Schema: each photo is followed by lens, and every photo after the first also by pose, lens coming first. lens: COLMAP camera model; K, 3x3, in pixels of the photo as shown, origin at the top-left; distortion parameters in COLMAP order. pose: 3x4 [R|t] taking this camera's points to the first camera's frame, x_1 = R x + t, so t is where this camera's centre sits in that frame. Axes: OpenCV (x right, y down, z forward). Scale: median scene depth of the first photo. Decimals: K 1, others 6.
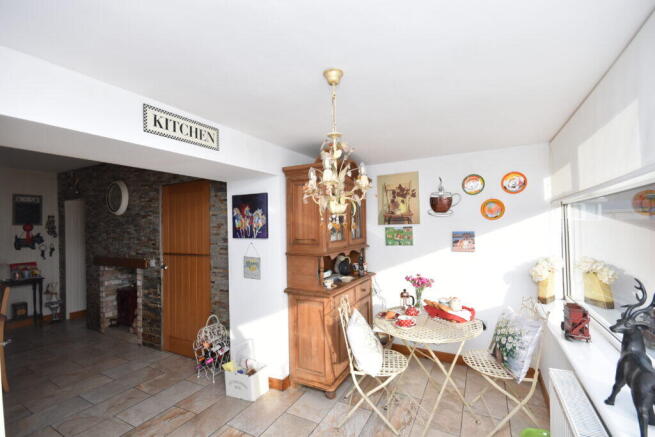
lens RADIAL K [[285.6, 0, 325.7], [0, 285.6, 221.9], [0, 0, 1]] dist [-0.008006, -0.005827]
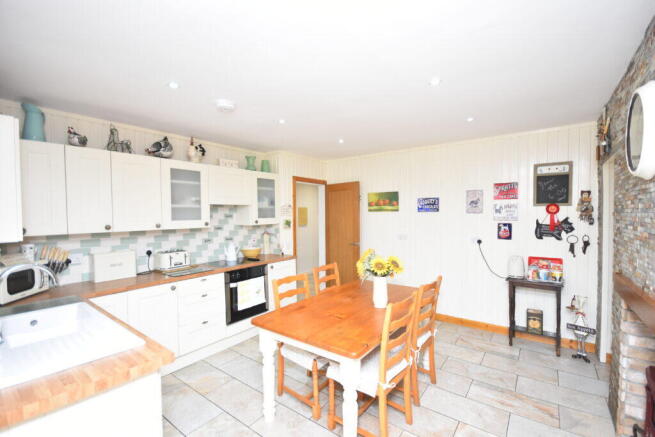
lens RADIAL K [[285.6, 0, 327.2], [0, 285.6, 221.0], [0, 0, 1]] dist [-0.008006, -0.005827]
pose [[-0.144829, 0.053053, -0.988033, -0.266766], [0.026561, 0.998410, 0.049717, -0.000601], [0.989100, -0.019043, -0.146008, 0.536743]]
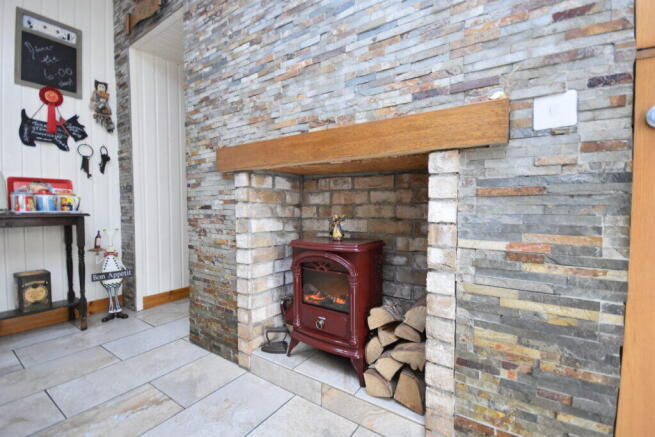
lens RADIAL K [[285.6, 0, 334.2], [0, 285.6, 220.7], [0, 0, 1]] dist [-0.008006, -0.005827]
pose [[0.995385, 0.029328, -0.091375, -0.581981], [-0.023659, 0.997763, 0.062521, 0.168306], [0.093004, -0.060070, 0.993852, 0.600213]]
